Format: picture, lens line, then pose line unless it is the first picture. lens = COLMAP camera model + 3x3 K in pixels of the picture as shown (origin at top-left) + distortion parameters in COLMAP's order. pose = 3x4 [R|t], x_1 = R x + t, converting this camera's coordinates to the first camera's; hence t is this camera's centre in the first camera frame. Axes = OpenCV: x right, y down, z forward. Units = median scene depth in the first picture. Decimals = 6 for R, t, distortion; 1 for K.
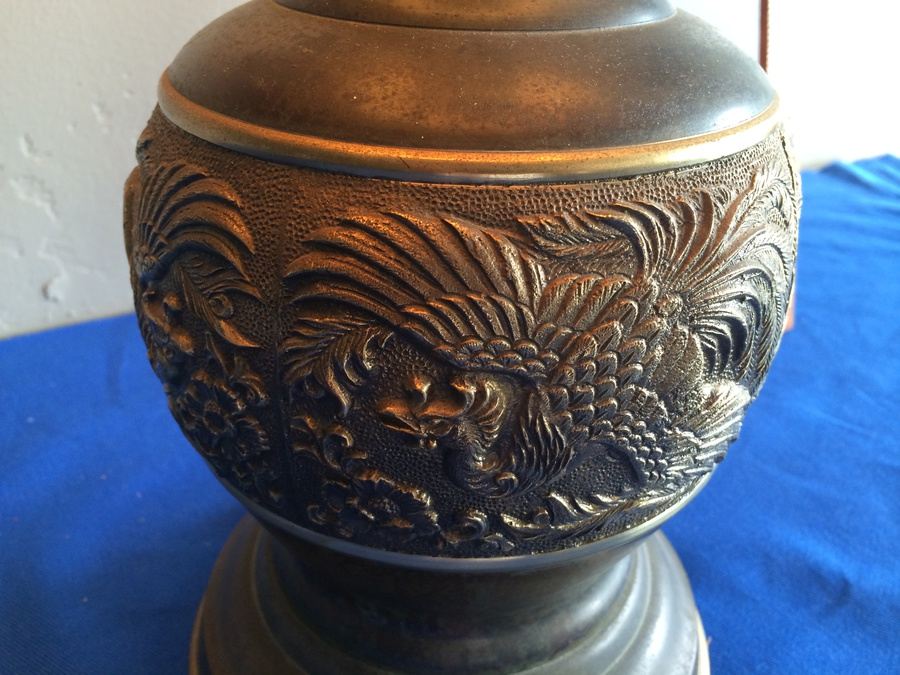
lens RADIAL K [[774.3, 0, 453.3], [0, 774.3, 333.0], [0, 0, 1]] dist [0.065530, -0.005040]
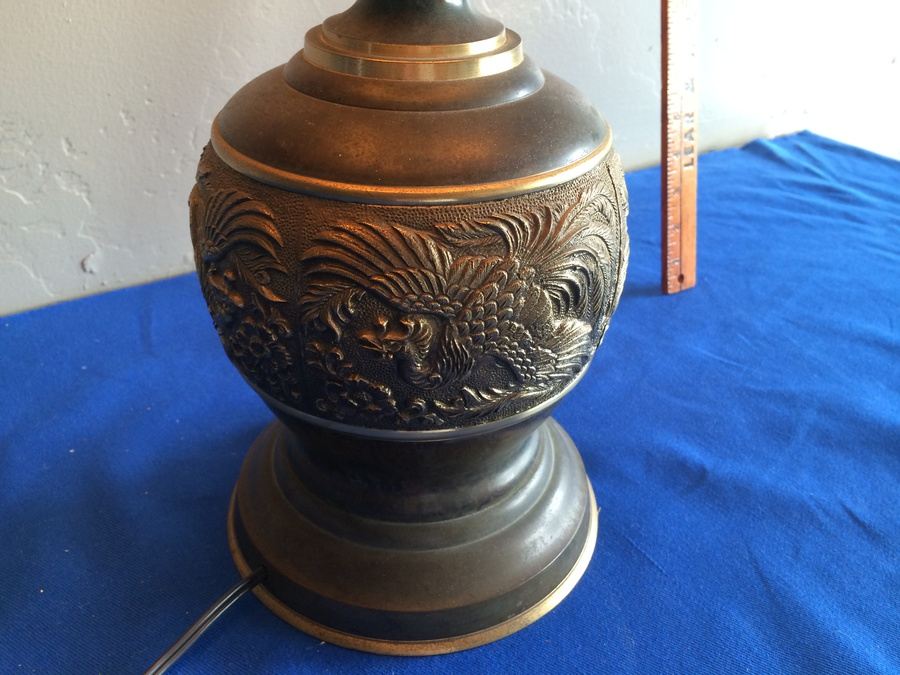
lens RADIAL K [[774.3, 0, 453.3], [0, 774.3, 333.0], [0, 0, 1]] dist [0.065530, -0.005040]
pose [[0.999567, -0.017832, 0.023407, 0.067915], [0.016716, 0.998754, 0.047017, 0.012243], [-0.024216, -0.046605, 0.998620, -0.658226]]
